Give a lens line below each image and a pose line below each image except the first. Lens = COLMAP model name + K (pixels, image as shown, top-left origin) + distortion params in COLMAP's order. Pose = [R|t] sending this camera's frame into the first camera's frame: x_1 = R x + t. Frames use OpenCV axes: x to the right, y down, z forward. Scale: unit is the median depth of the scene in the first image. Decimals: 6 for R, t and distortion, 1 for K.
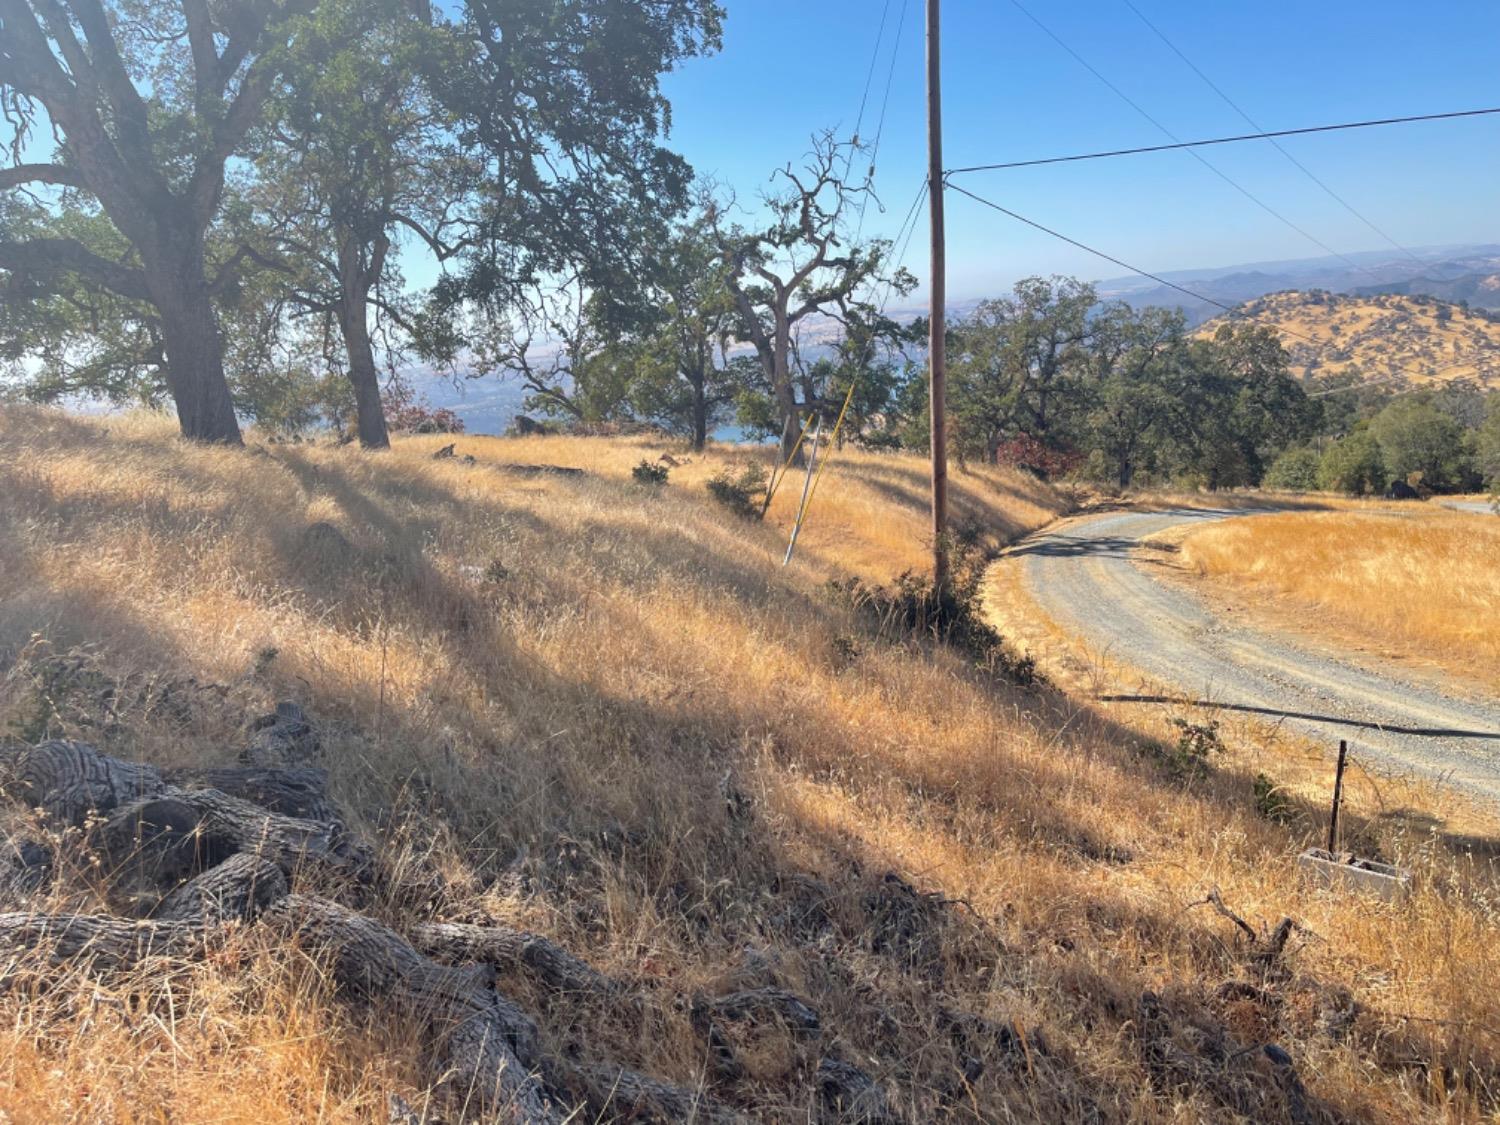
lens RADIAL K [[1183.6, 0, 752.5], [0, 1183.6, 591.2], [0, 0, 1]] dist [0.056980, -0.099743]
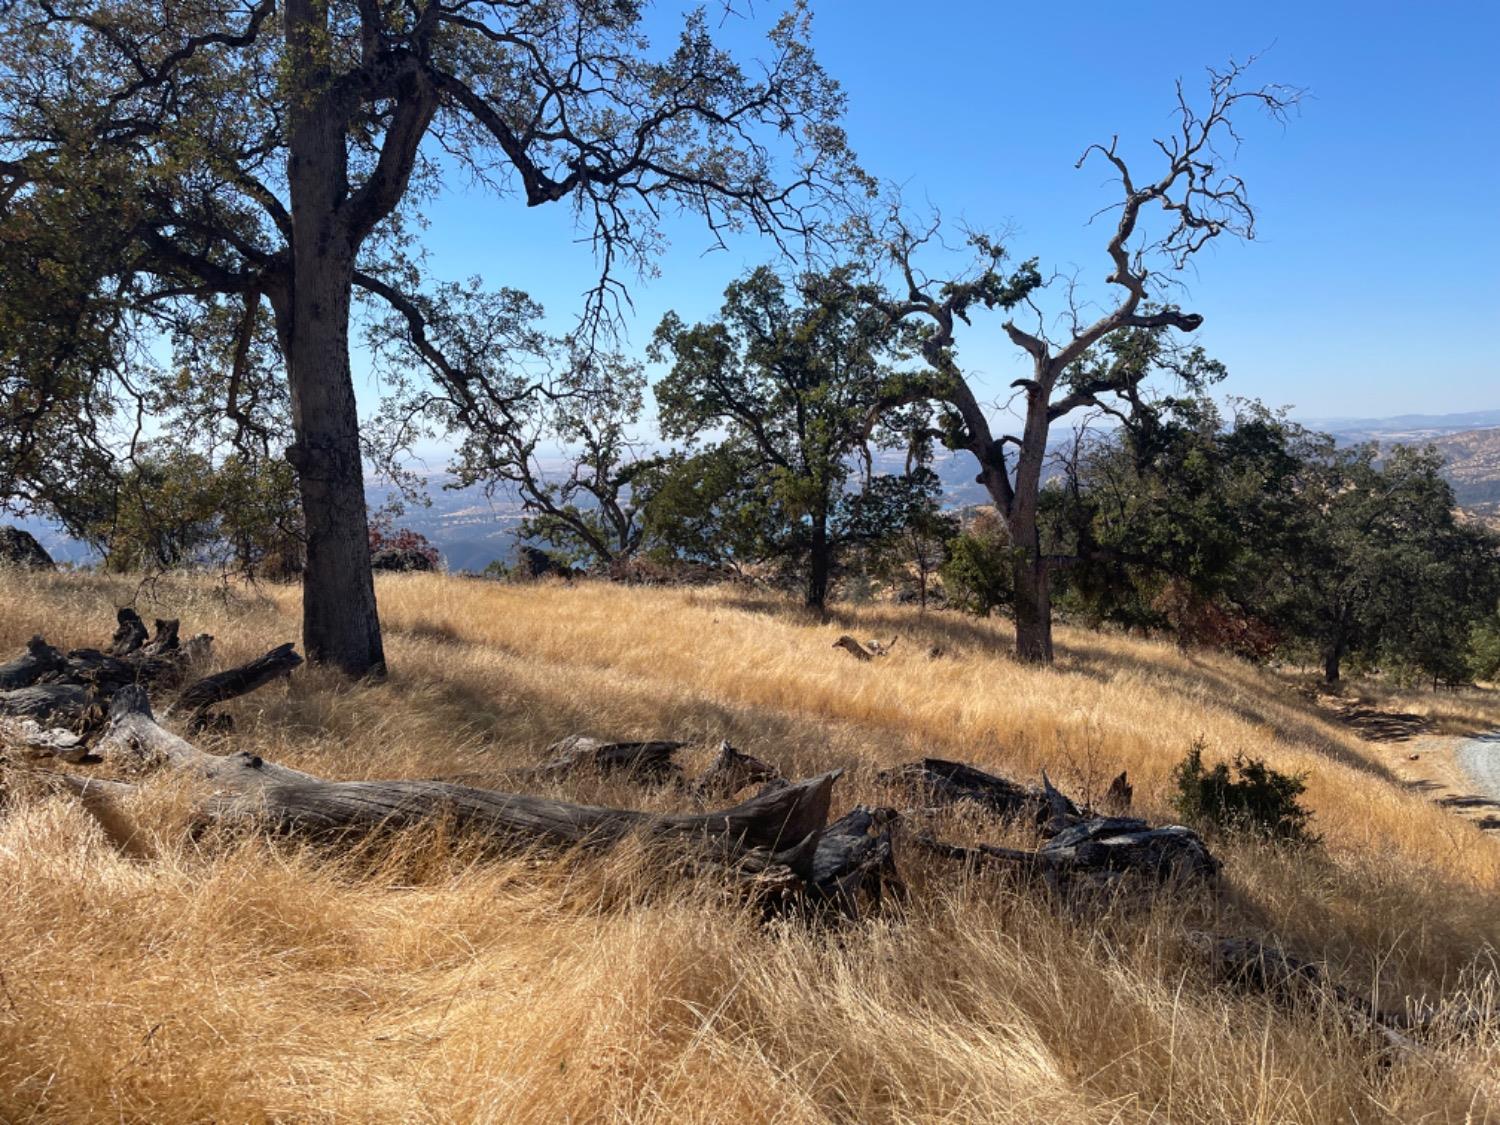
lens RADIAL K [[1145.7, 0, 752.9], [0, 1145.7, 589.7], [0, 0, 1]] dist [0.057674, -0.089581]
pose [[0.995344, 0.044298, 0.085608, -0.143898], [-0.034844, 0.993438, -0.108936, -0.067095], [-0.089872, 0.105445, 0.990356, 0.406397]]
